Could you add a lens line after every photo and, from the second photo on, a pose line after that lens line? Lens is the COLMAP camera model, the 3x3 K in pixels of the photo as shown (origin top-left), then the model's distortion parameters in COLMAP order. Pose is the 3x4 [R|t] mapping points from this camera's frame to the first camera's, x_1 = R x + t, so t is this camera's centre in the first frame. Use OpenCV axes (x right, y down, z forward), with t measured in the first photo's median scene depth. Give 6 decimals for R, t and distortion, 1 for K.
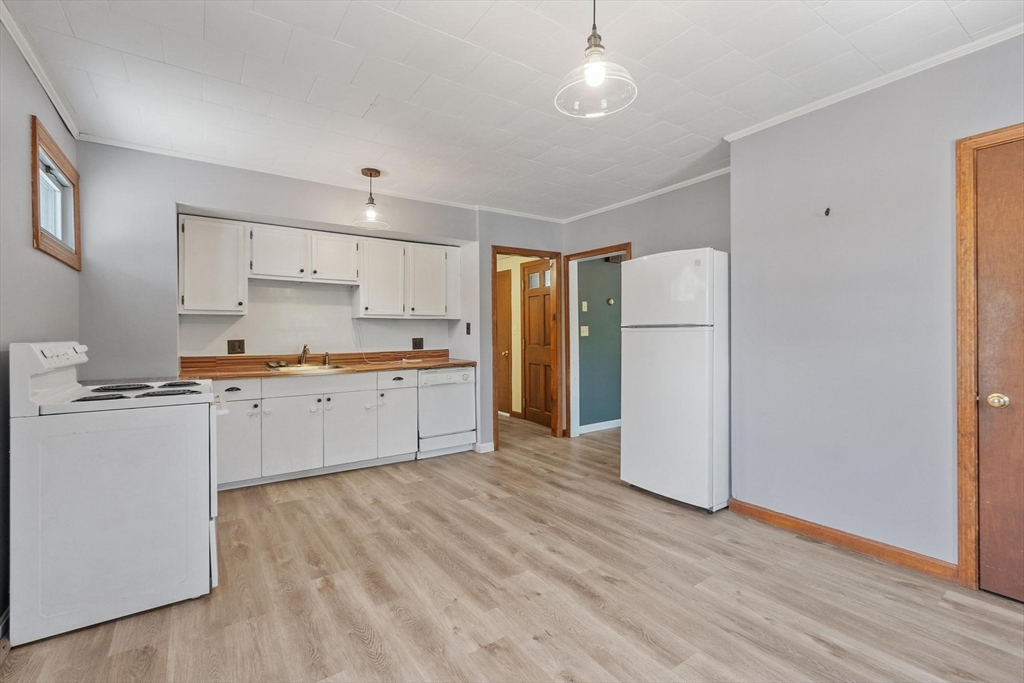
lens RADIAL K [[451.4, 0, 507.7], [0, 451.4, 332.5], [0, 0, 1]] dist [-0.001259, 0.000001]
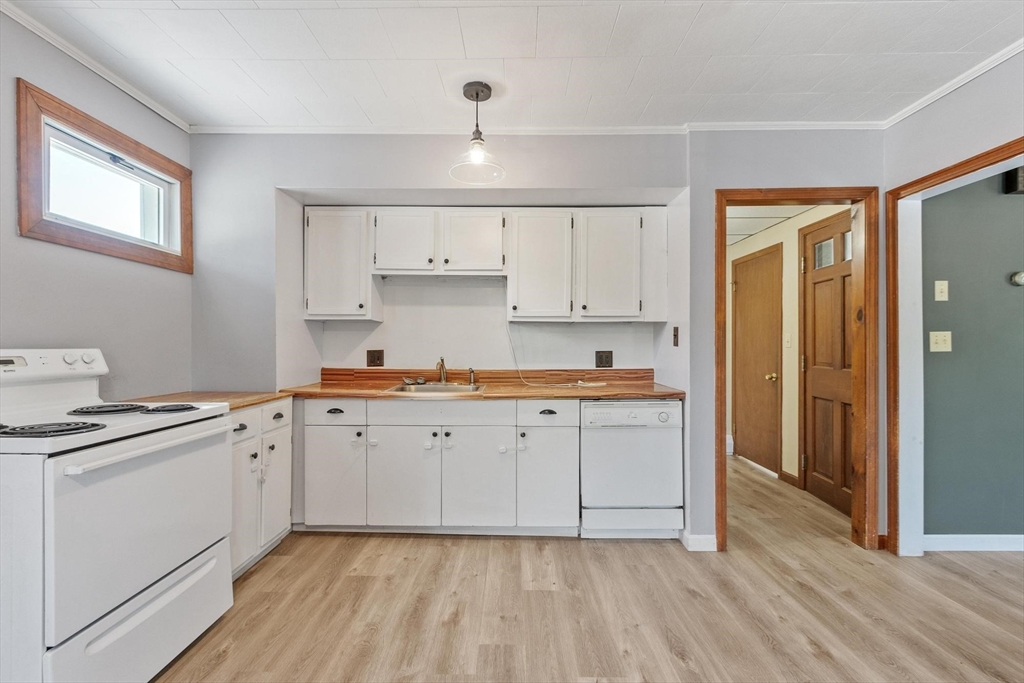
lens RADIAL K [[449.3, 0, 509.2], [0, 449.3, 346.1], [0, 0, 1]] dist [-0.000812, 0.000287]
pose [[0.816702, 0.008389, -0.576998, 0.083305], [-0.006345, 0.999964, 0.005557, 0.002360], [0.577024, -0.000878, 0.816726, 0.399658]]
